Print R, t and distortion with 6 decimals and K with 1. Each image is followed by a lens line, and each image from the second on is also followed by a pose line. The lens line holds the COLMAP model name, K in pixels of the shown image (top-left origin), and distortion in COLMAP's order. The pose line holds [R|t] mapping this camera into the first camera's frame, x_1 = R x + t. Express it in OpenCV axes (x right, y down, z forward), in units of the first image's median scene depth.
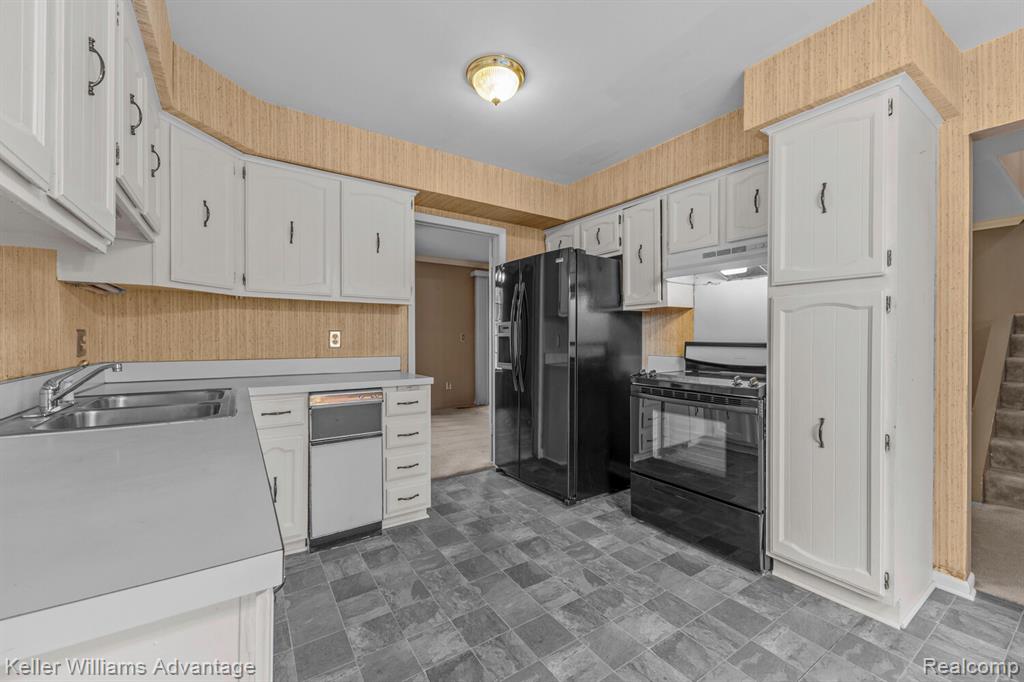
lens RADIAL K [[409.1, 0, 515.6], [0, 409.1, 341.2], [0, 0, 1]] dist [0.008392, -0.003301]
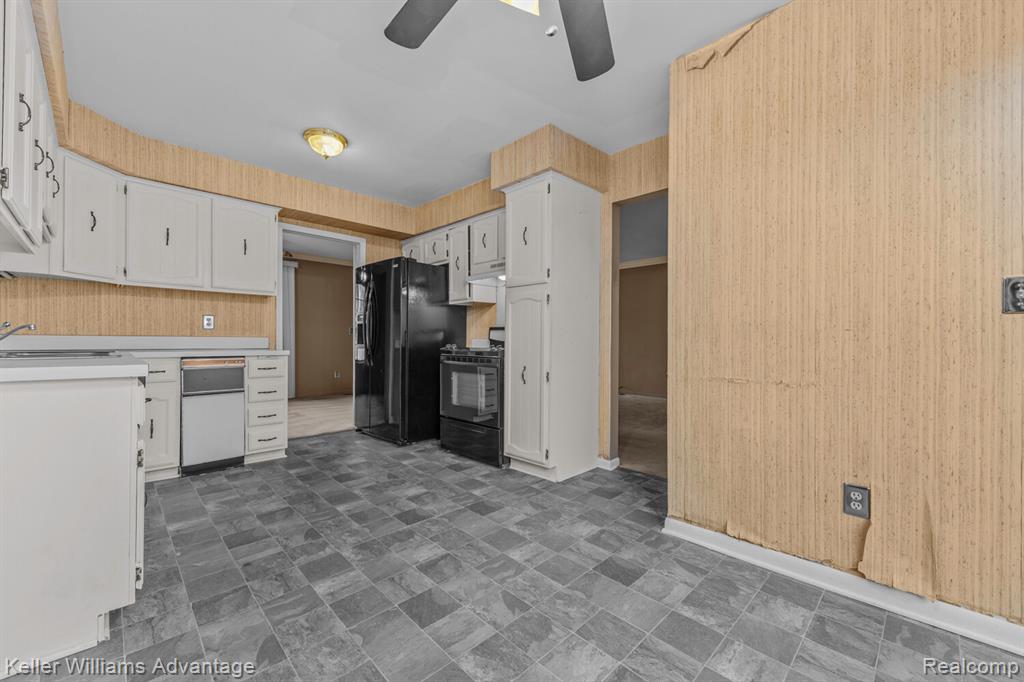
lens RADIAL K [[409.1, 0, 515.1], [0, 409.1, 342.6], [0, 0, 1]] dist [0.008392, -0.003301]
pose [[0.982851, 0.003036, 0.184375, 0.301176], [-0.002655, 0.999994, -0.002312, 0.071097], [-0.184381, 0.001783, 0.982853, -0.489374]]
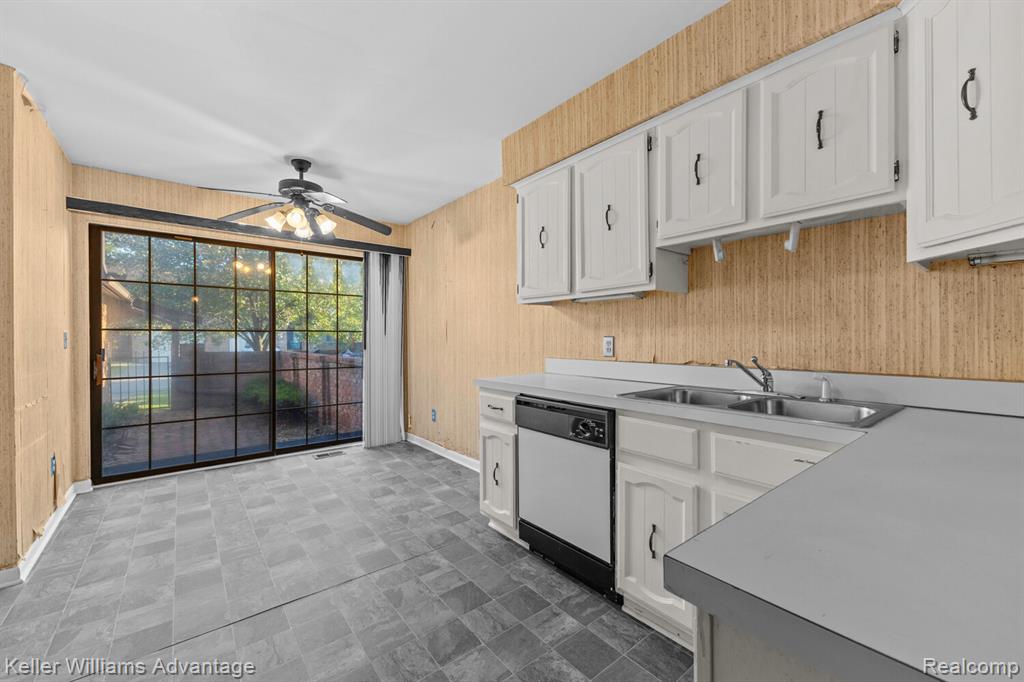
lens RADIAL K [[409.1, 0, 510.8], [0, 409.1, 339.7], [0, 0, 1]] dist [0.008392, -0.003301]
pose [[-0.996417, 0.000620, -0.084576, -0.124894], [-0.000304, 0.999940, 0.010907, -0.010863], [0.084577, 0.010893, -0.996357, 1.275629]]
